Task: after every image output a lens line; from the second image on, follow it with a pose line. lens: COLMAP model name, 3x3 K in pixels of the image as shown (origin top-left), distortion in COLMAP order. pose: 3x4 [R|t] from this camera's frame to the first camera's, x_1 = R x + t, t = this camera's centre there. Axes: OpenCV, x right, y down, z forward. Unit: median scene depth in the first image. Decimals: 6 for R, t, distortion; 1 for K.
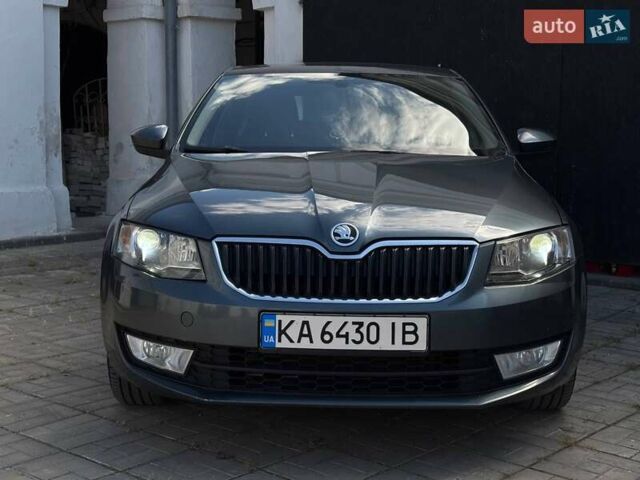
lens RADIAL K [[962.9, 0, 324.4], [0, 962.9, 240.7], [0, 0, 1]] dist [0.086858, 0.000000]
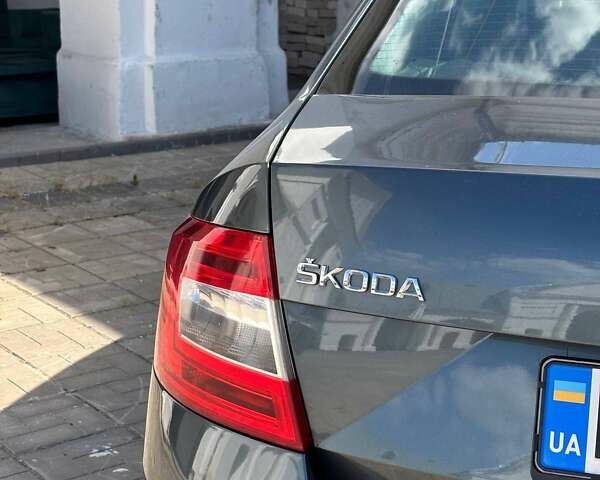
lens RADIAL K [[1160.0, 0, 297.6], [0, 1160.0, 243.0], [0, 0, 1]] dist [0.273830, 0.000000]
pose [[0.978672, 0.058308, -0.196982, -0.223879], [-0.028667, 0.988255, 0.150102, -0.117789], [0.203420, -0.141254, 0.968849, 0.482313]]
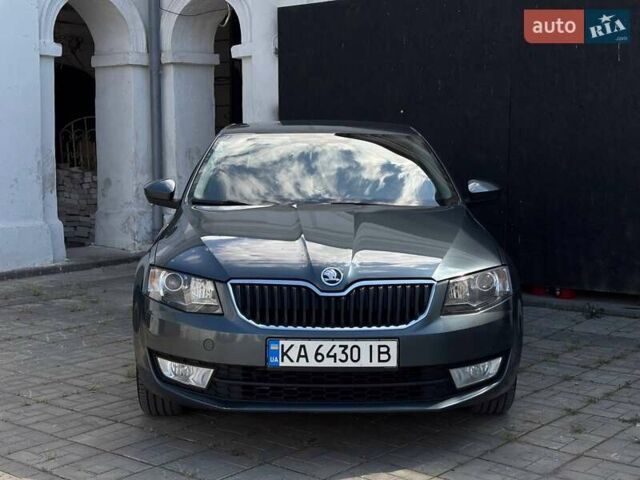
lens RADIAL K [[962.9, 0, 319.7], [0, 962.9, 241.8], [0, 0, 1]] dist [0.086858, 0.000000]
pose [[0.999413, -0.011000, 0.032439, -0.031541], [0.011561, 0.999786, -0.017149, -0.027091], [-0.032244, 0.017514, 0.999327, -0.243554]]
